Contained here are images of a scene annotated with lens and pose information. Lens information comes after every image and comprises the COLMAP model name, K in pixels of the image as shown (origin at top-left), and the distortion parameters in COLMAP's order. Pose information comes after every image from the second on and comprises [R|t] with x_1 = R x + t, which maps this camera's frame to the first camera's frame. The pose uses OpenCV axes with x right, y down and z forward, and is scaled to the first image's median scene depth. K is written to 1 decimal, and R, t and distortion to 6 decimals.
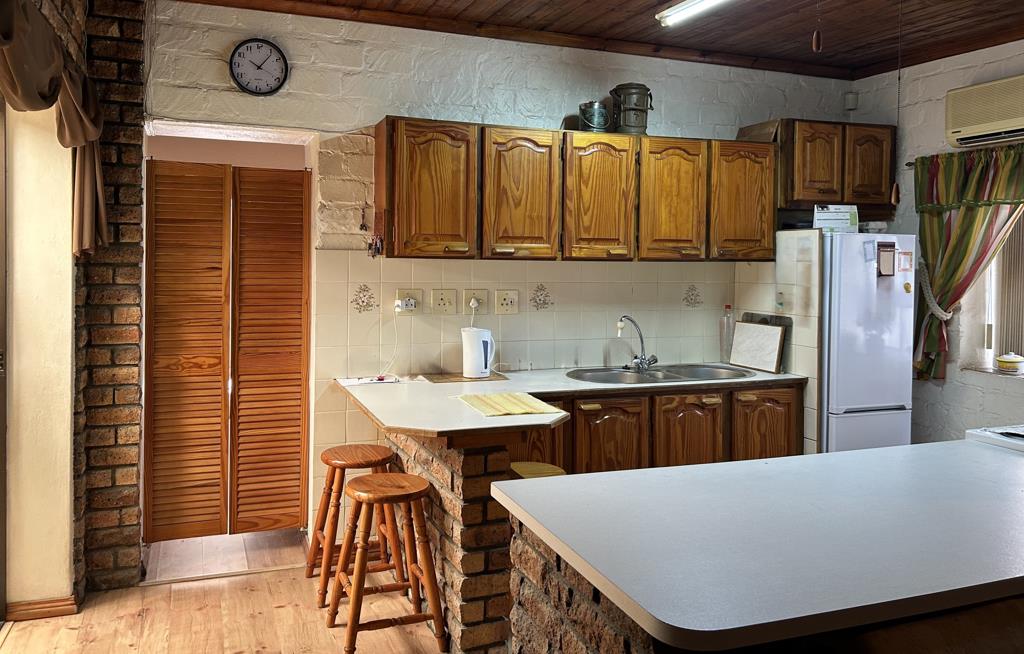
lens RADIAL K [[798.5, 0, 512.2], [0, 798.5, 271.1], [0, 0, 1]] dist [-0.004929, -0.003969]
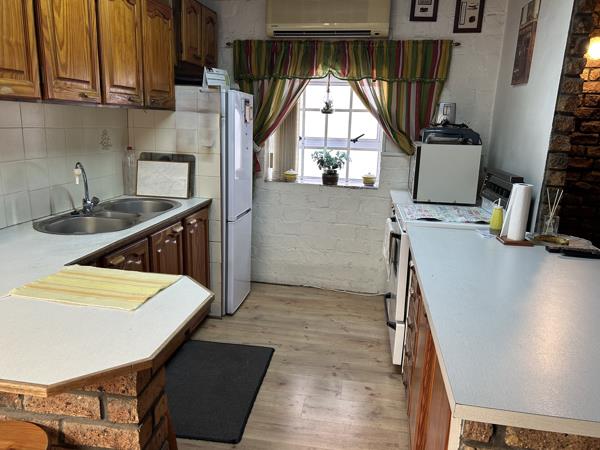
lens RADIAL K [[462.6, 0, 300.0], [0, 462.6, 225.0], [0, 0, 1]] dist [0.001993, 0.006334]
pose [[0.499760, -0.181055, 0.847030, -0.227076], [-0.015651, 0.975862, 0.217827, 0.002104], [-0.866023, -0.122118, 0.484863, 0.472314]]
